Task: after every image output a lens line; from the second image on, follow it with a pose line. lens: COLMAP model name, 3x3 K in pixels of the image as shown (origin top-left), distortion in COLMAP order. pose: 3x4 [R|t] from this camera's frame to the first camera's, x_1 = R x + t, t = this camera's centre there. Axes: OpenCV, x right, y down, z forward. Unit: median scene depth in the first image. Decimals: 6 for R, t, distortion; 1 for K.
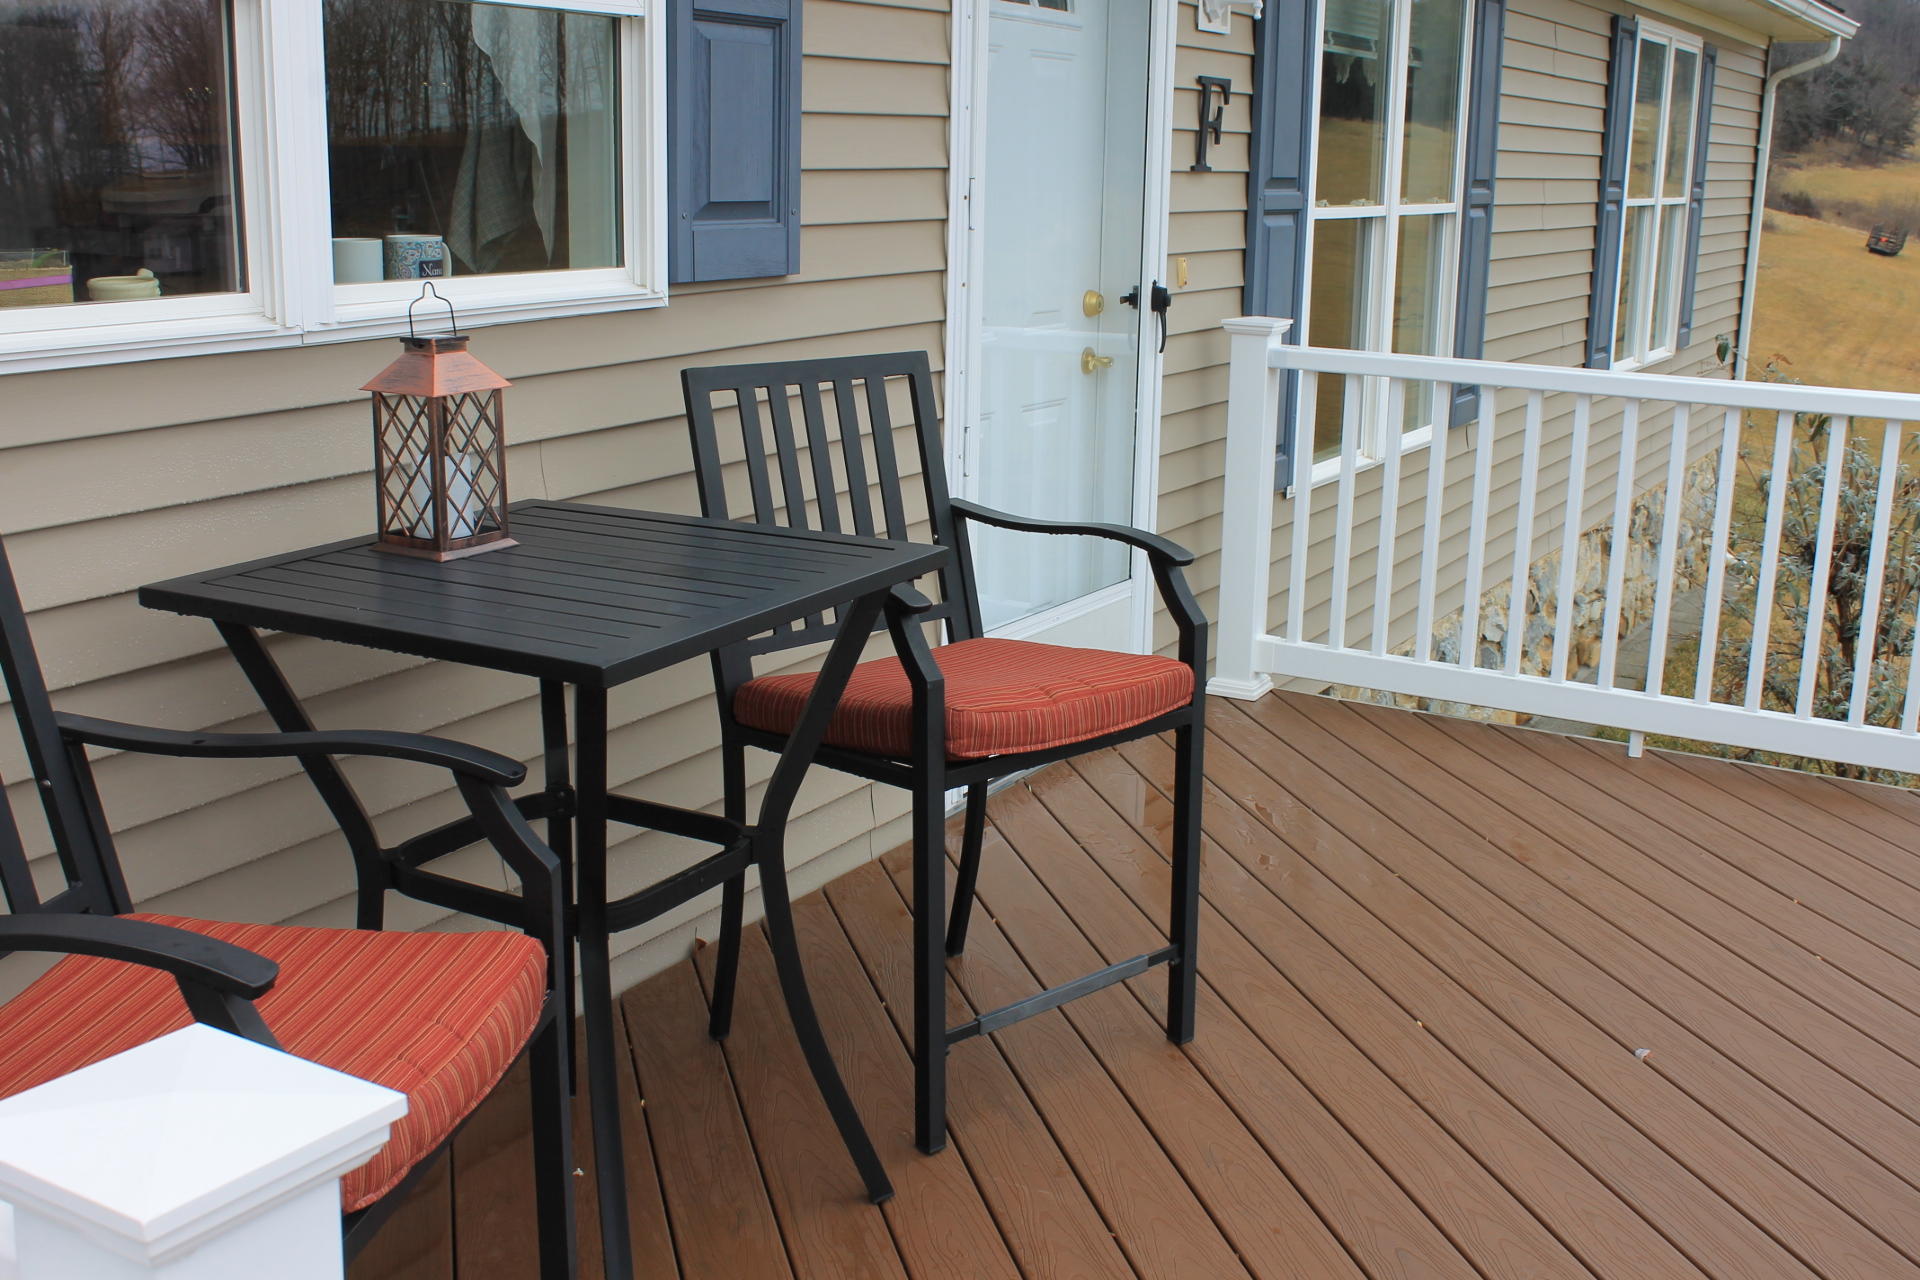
lens RADIAL K [[2051.3, 0, 960.0], [0, 2051.3, 640.0], [0, 0, 1]] dist [-0.134891, 0.156363]
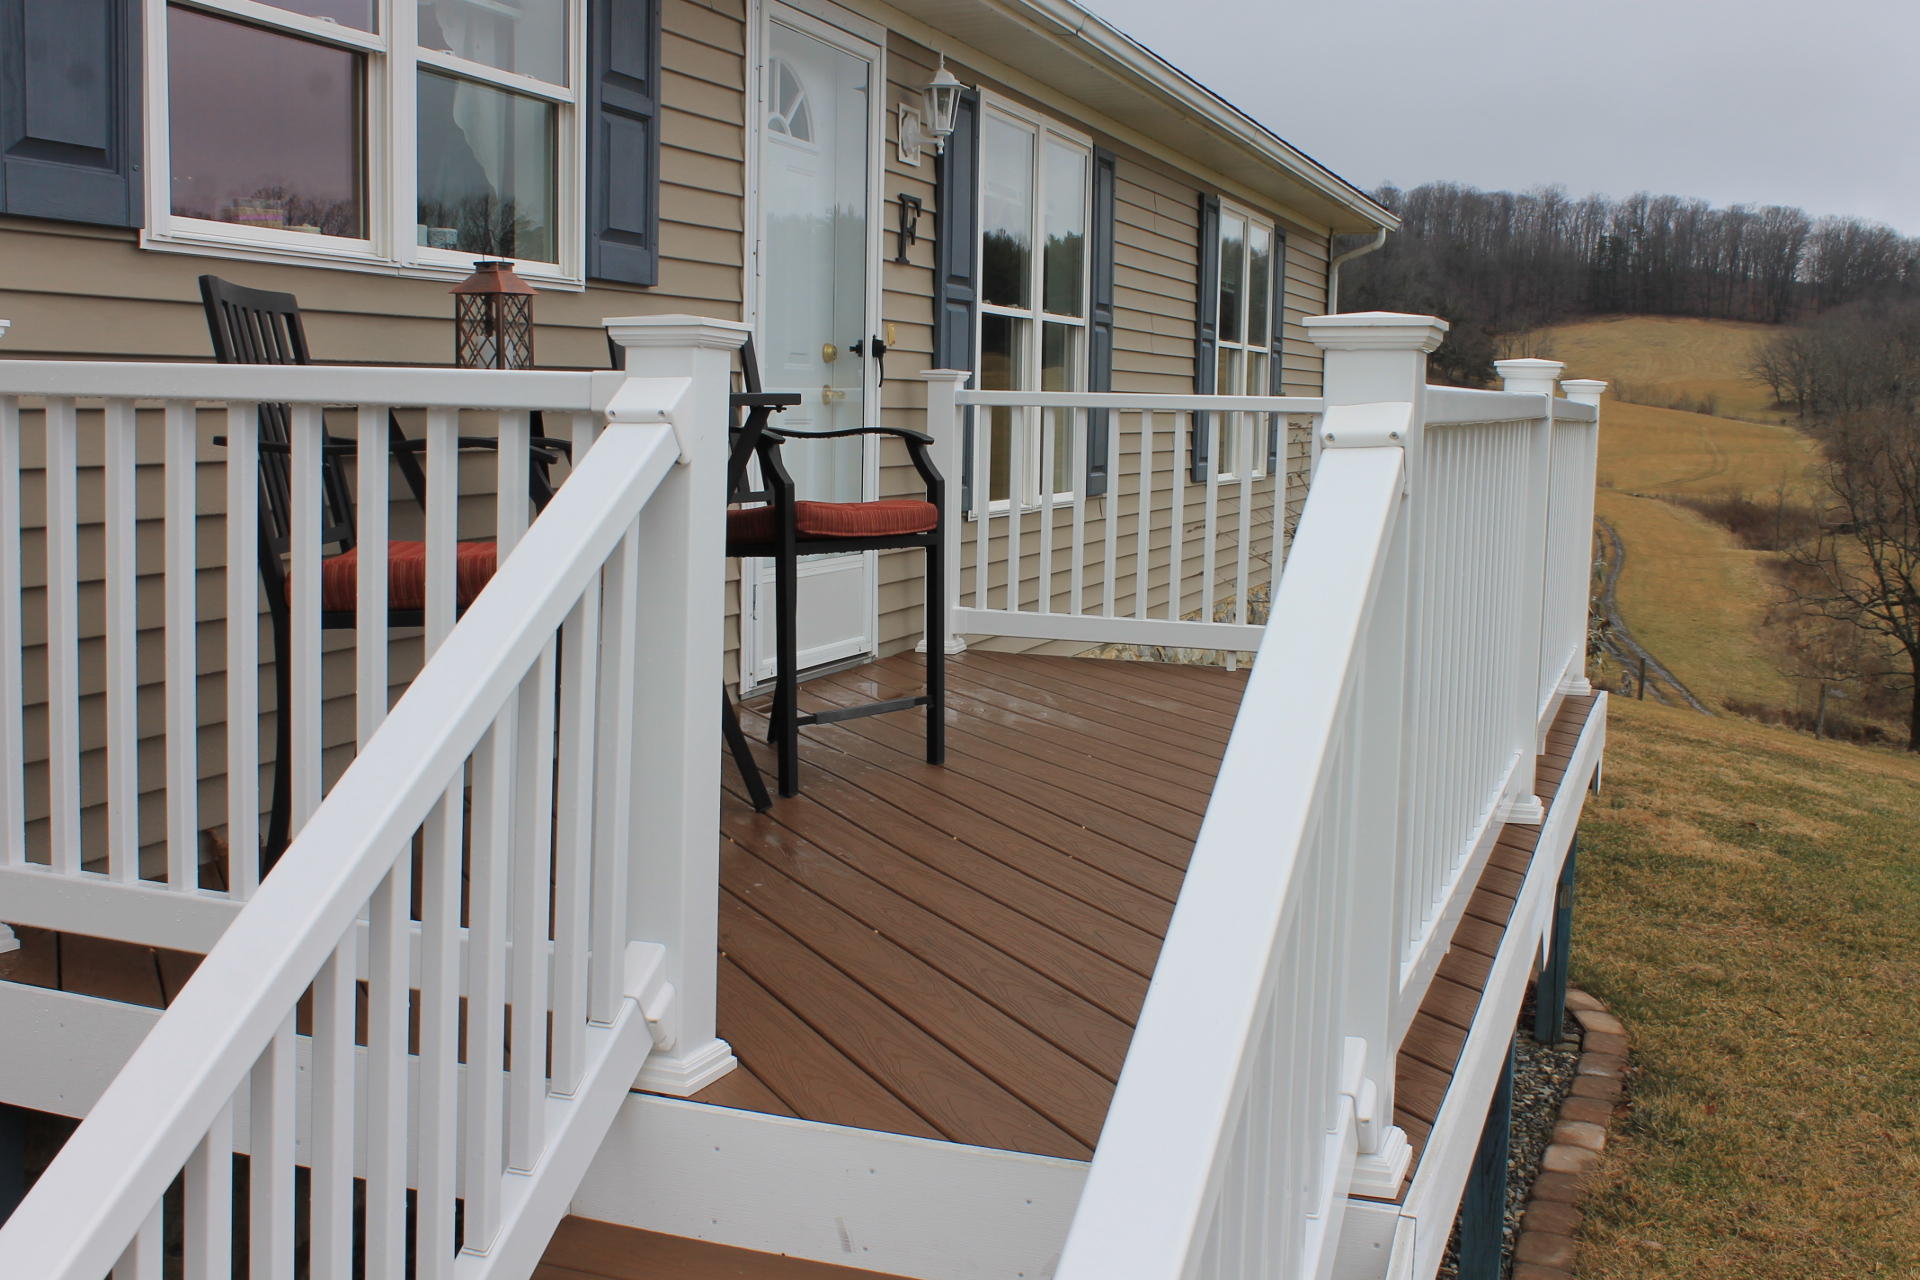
lens RADIAL K [[2051.3, 0, 960.0], [0, 2051.3, 640.0], [0, 0, 1]] dist [-0.134891, 0.156363]
pose [[0.984425, -0.022702, 0.174332, -0.087667], [0.043020, 0.992587, -0.113665, 0.177089], [-0.170459, 0.119395, 0.978105, -0.320177]]
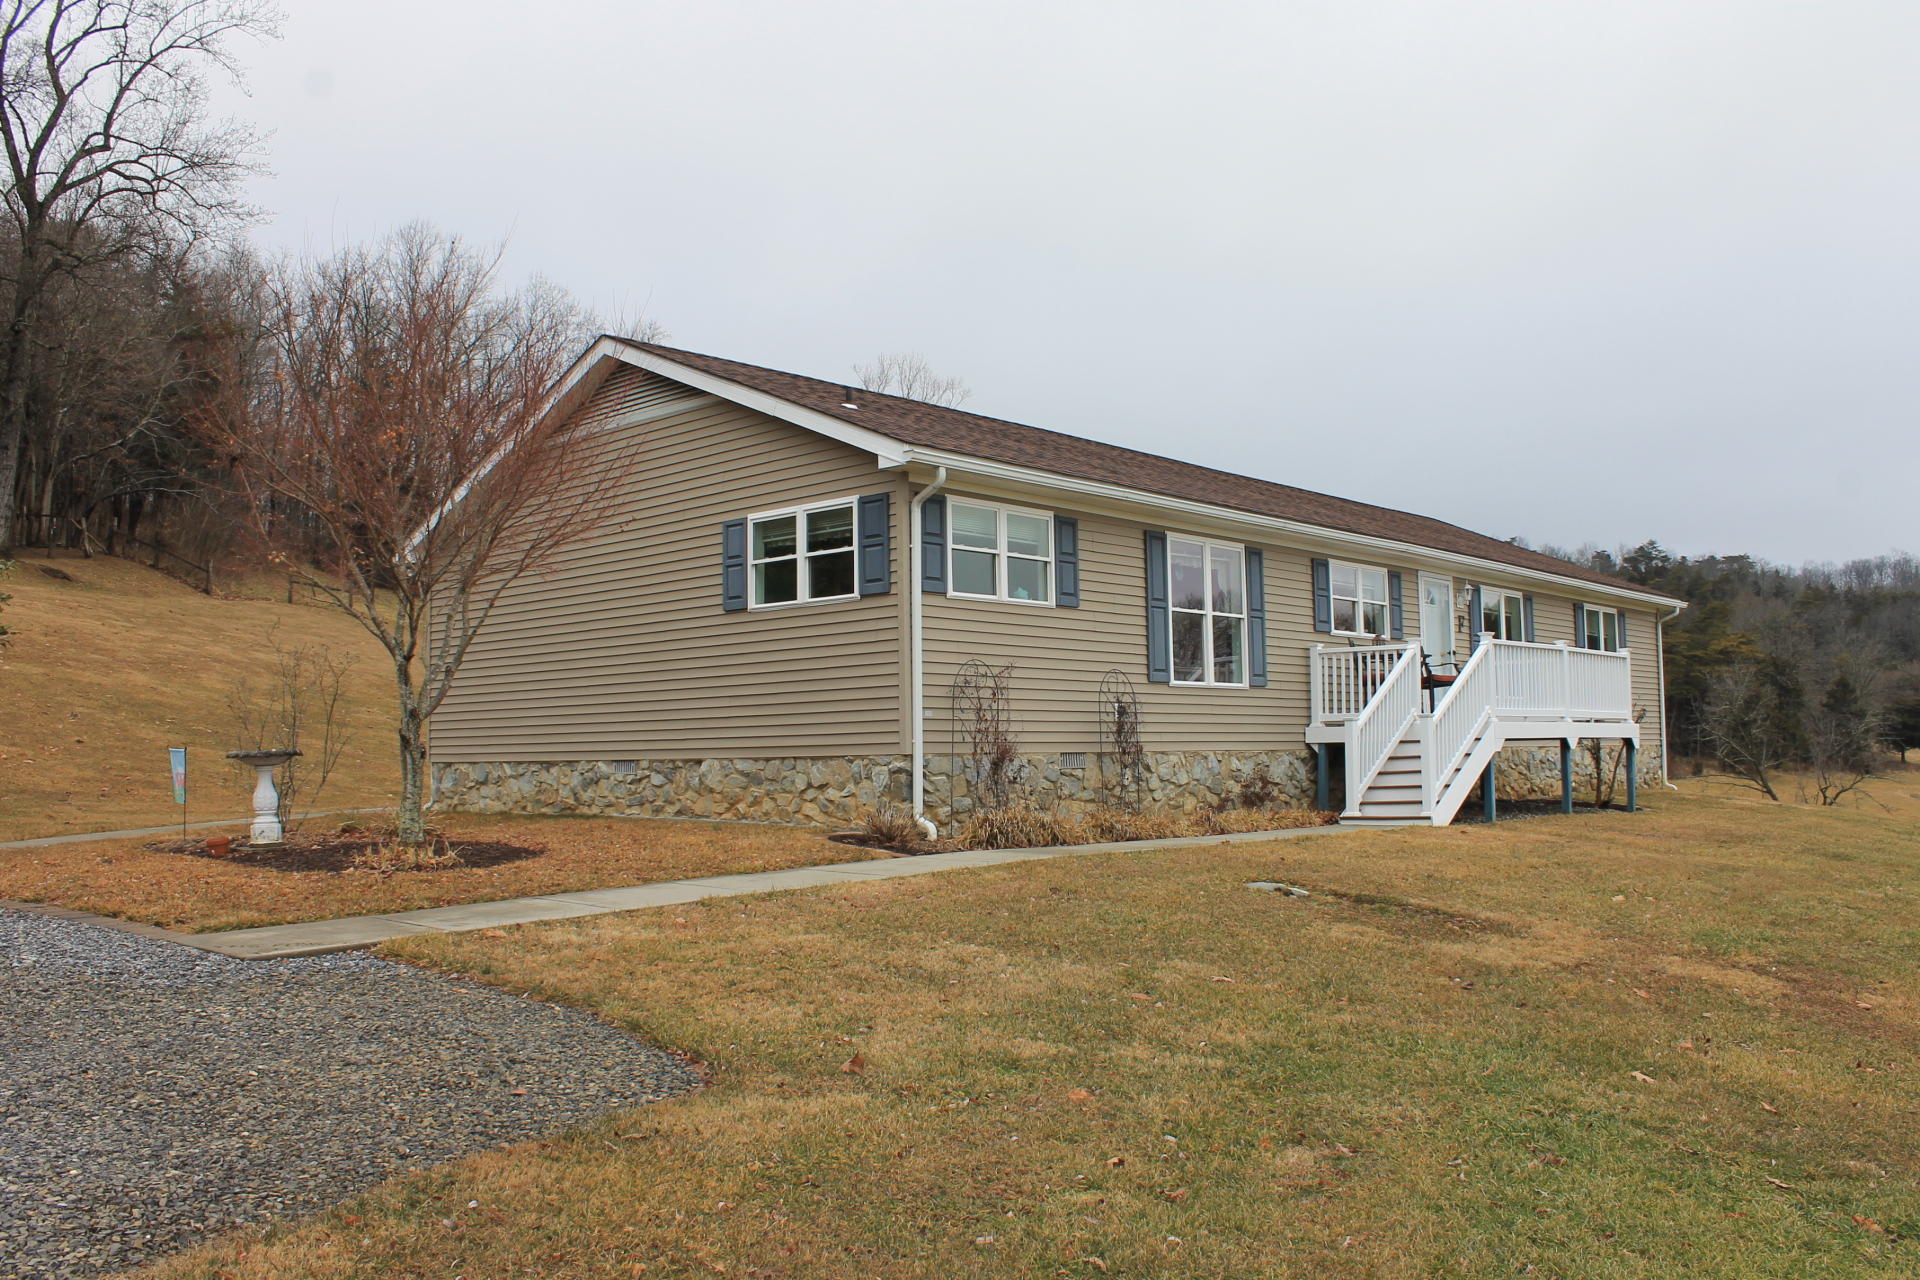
lens RADIAL K [[1643.5, 0, 960.0], [0, 1643.5, 640.0], [0, 0, 1]] dist [-0.076071, 0.000267]
pose [[0.979434, -0.049206, -0.195674, -0.339970], [-0.013509, 0.951637, -0.306928, 1.146833], [0.201313, 0.303259, 0.931400, -3.333033]]
